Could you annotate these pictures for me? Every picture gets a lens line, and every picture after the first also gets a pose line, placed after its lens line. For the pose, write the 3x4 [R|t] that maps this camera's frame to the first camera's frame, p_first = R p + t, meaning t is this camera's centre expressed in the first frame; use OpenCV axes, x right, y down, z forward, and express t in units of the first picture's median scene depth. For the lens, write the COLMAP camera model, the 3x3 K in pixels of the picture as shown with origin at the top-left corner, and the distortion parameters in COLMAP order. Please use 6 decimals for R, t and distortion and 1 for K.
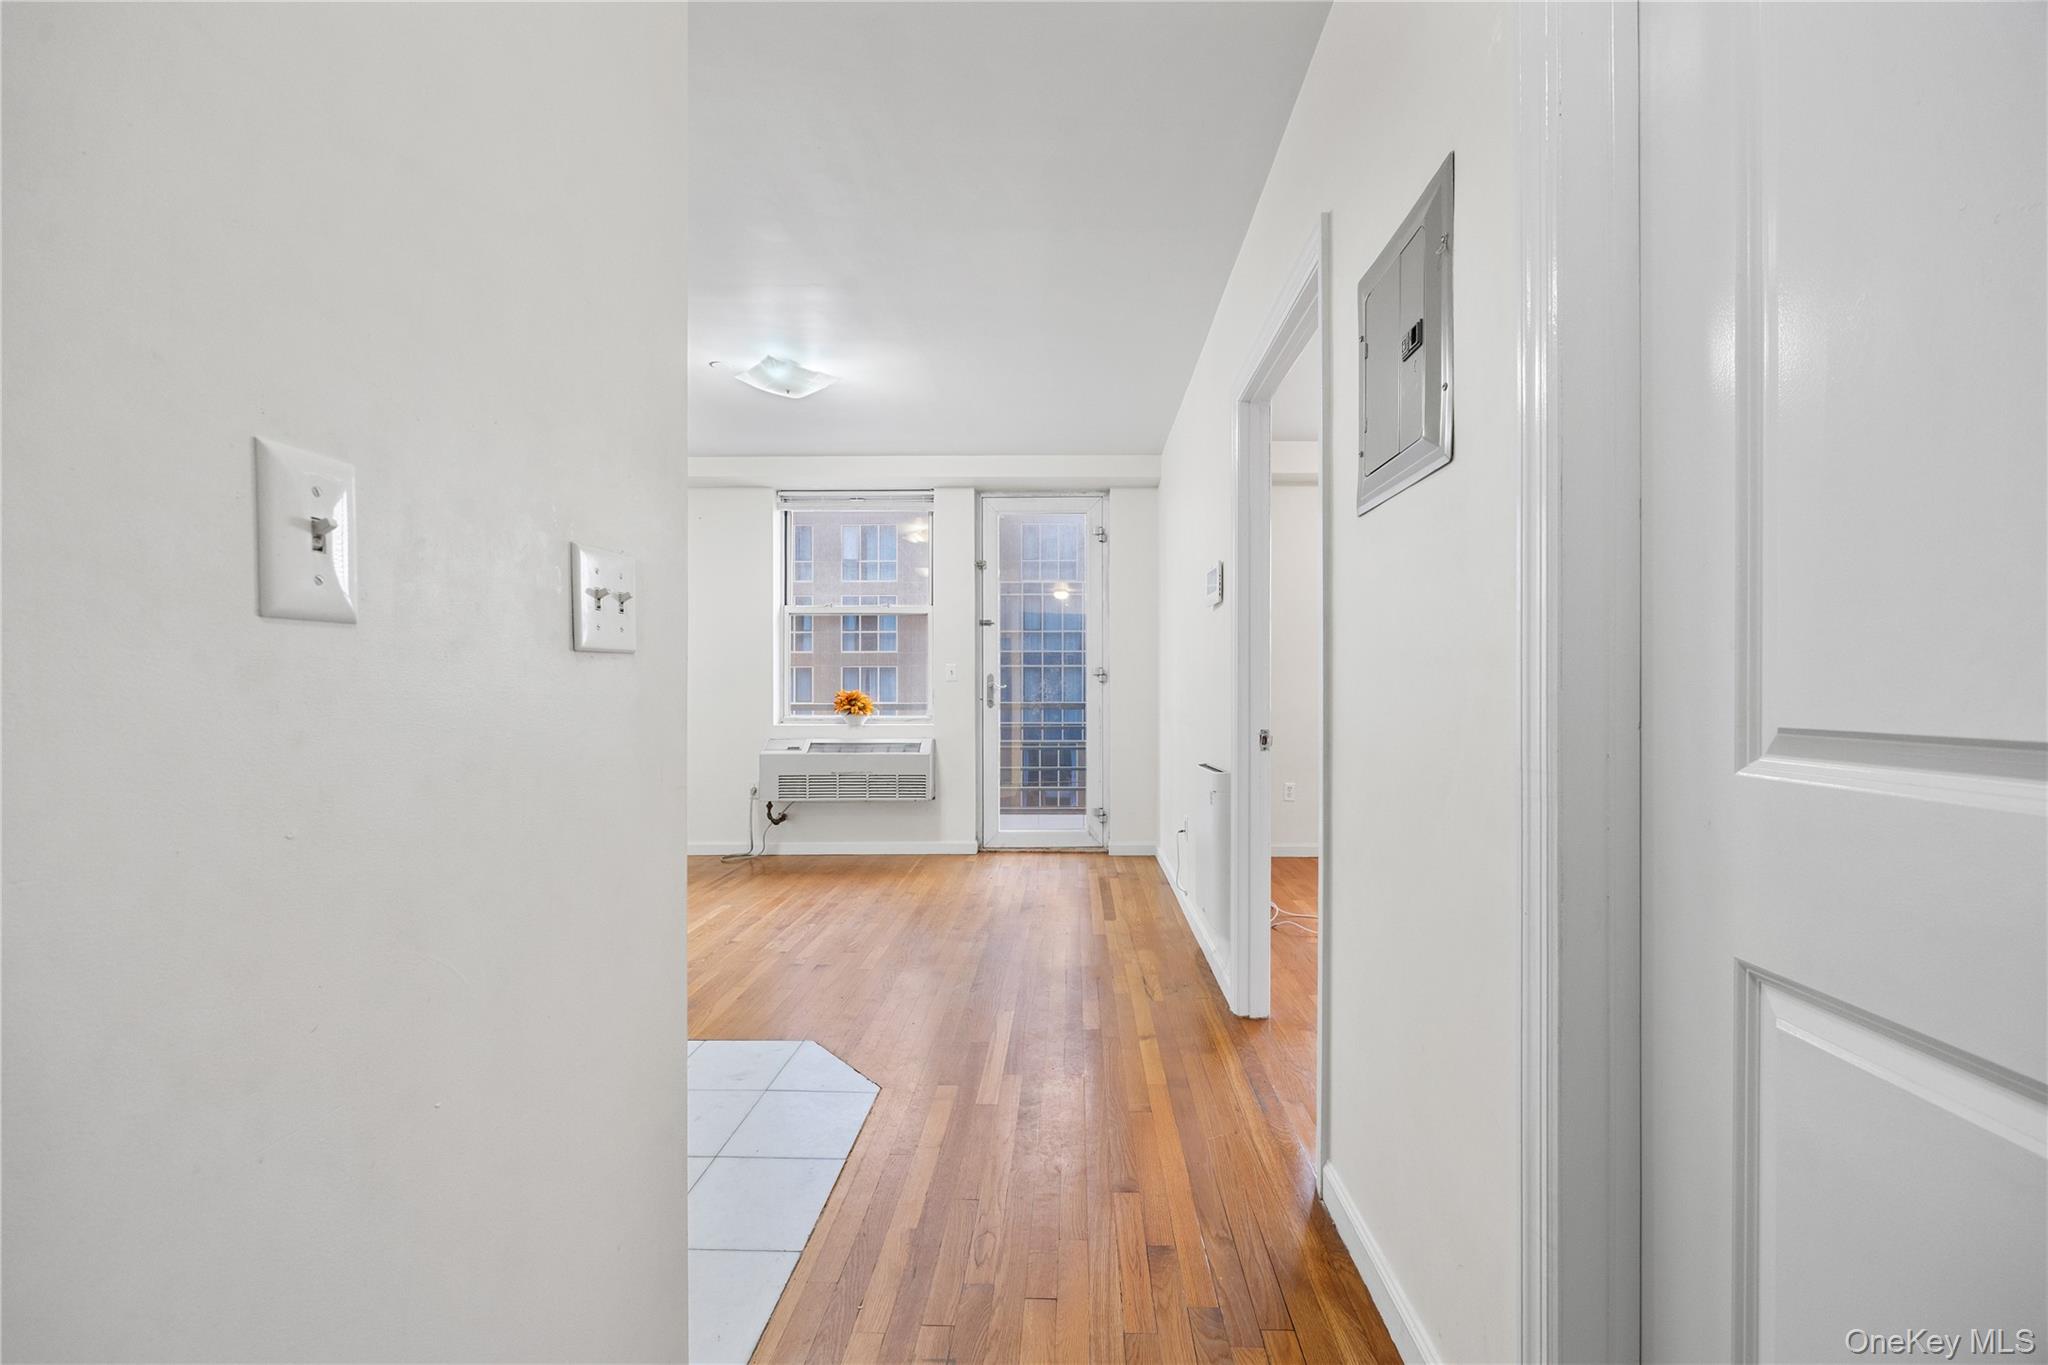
lens RADIAL K [[818.4, 0, 1069.2], [0, 818.4, 685.8], [0, 0, 1]] dist [-0.000240, 0.000016]
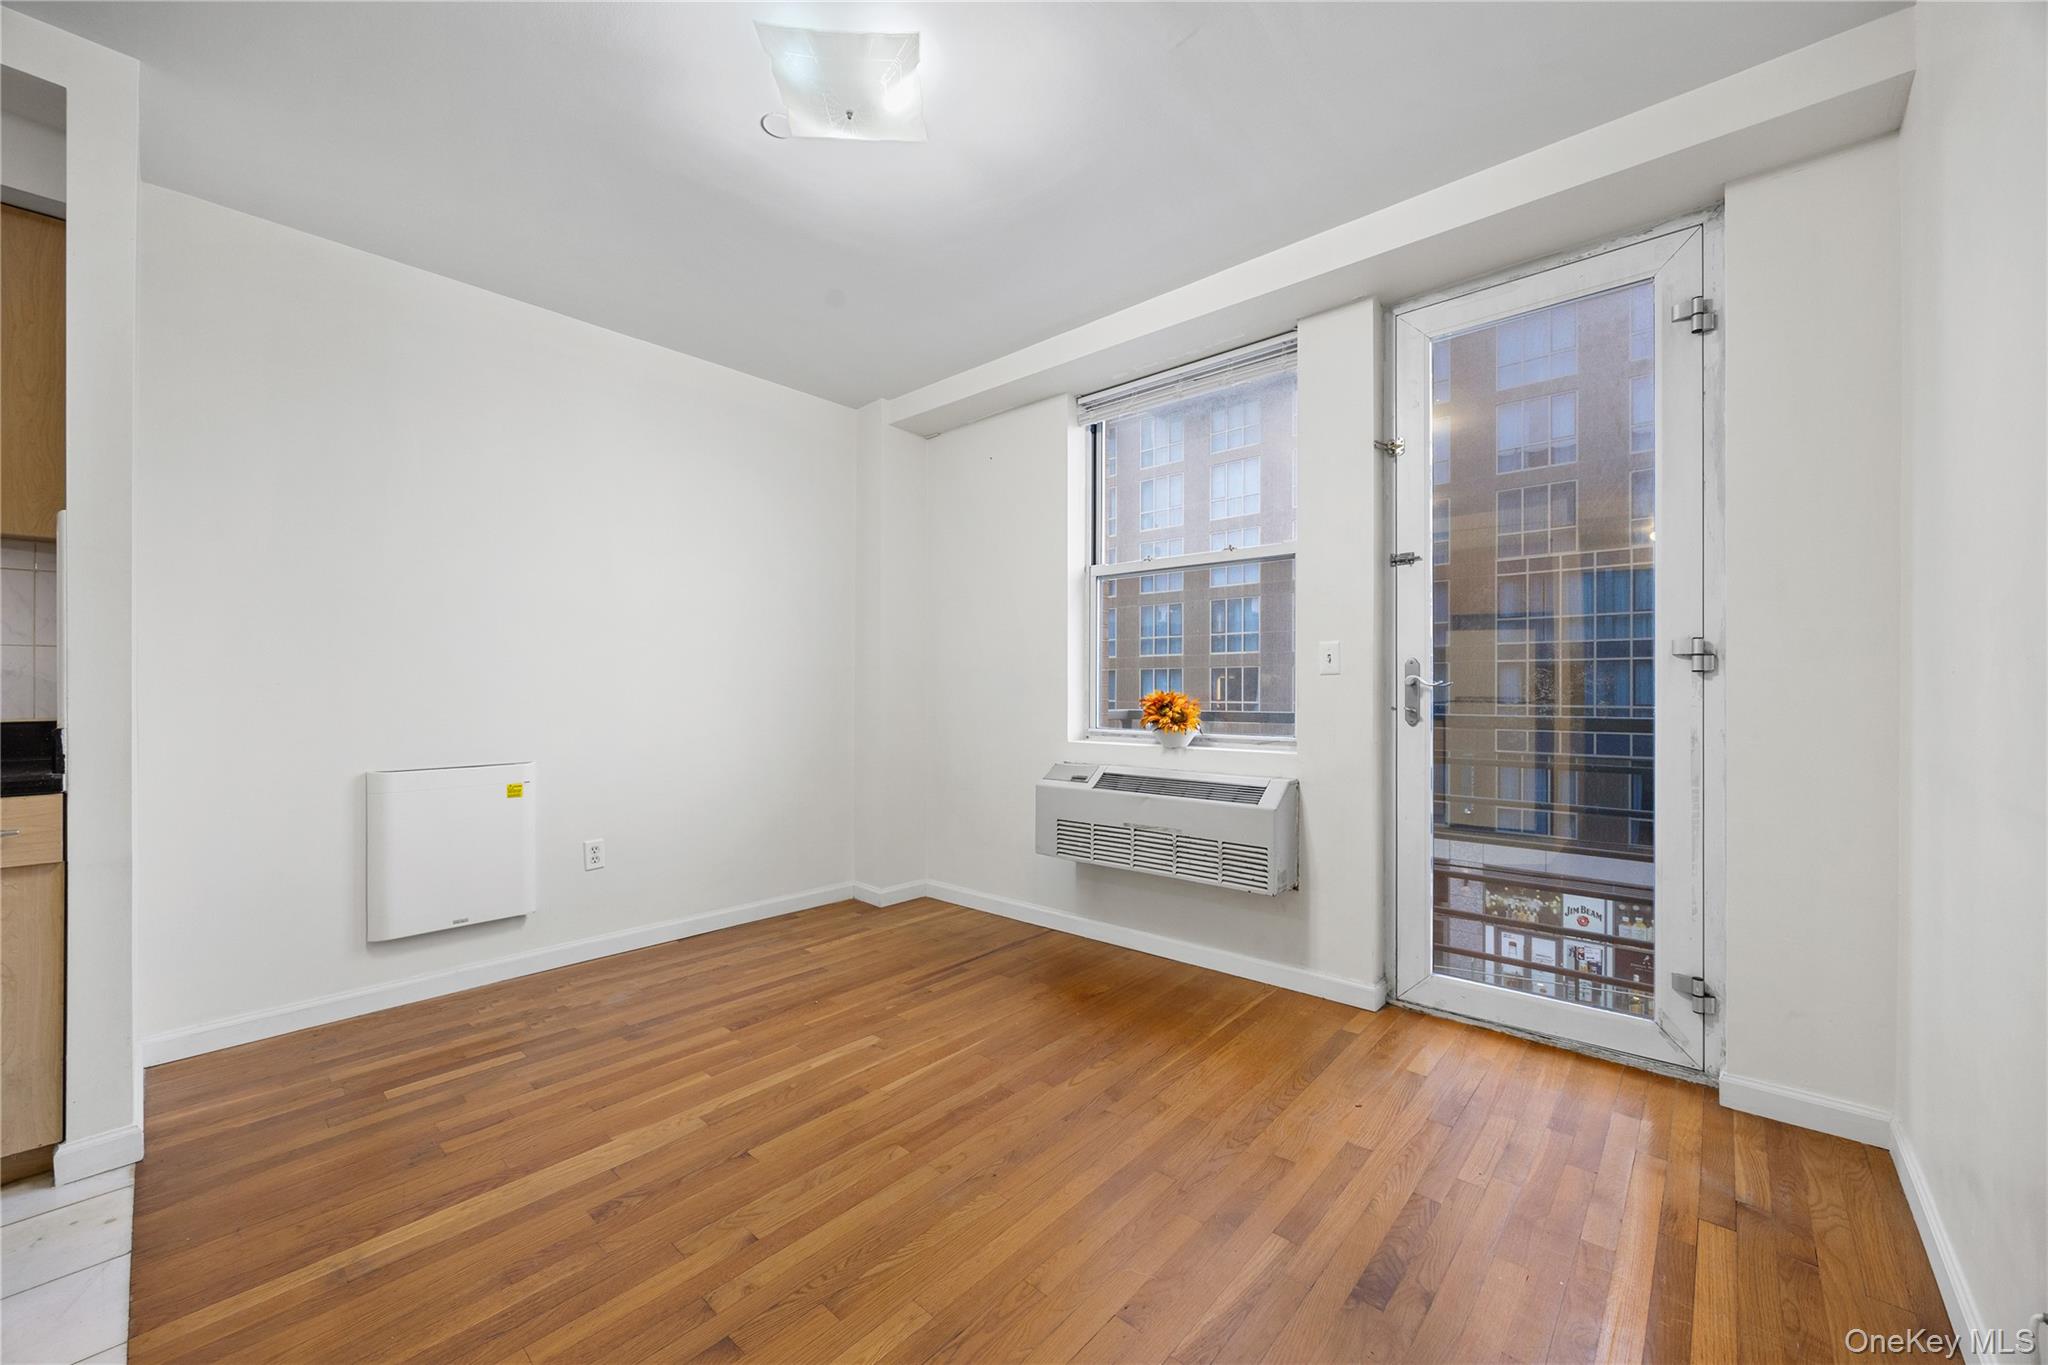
lens RADIAL K [[791.3, 0, 1031.3], [0, 791.3, 686.9], [0, 0, 1]] dist [-0.000806, -0.000236]
pose [[0.751385, -0.000269, -0.659865, 0.050442], [0.001902, 0.999997, 0.001758, 0.001587], [0.659862, -0.002576, 0.751383, 0.485275]]
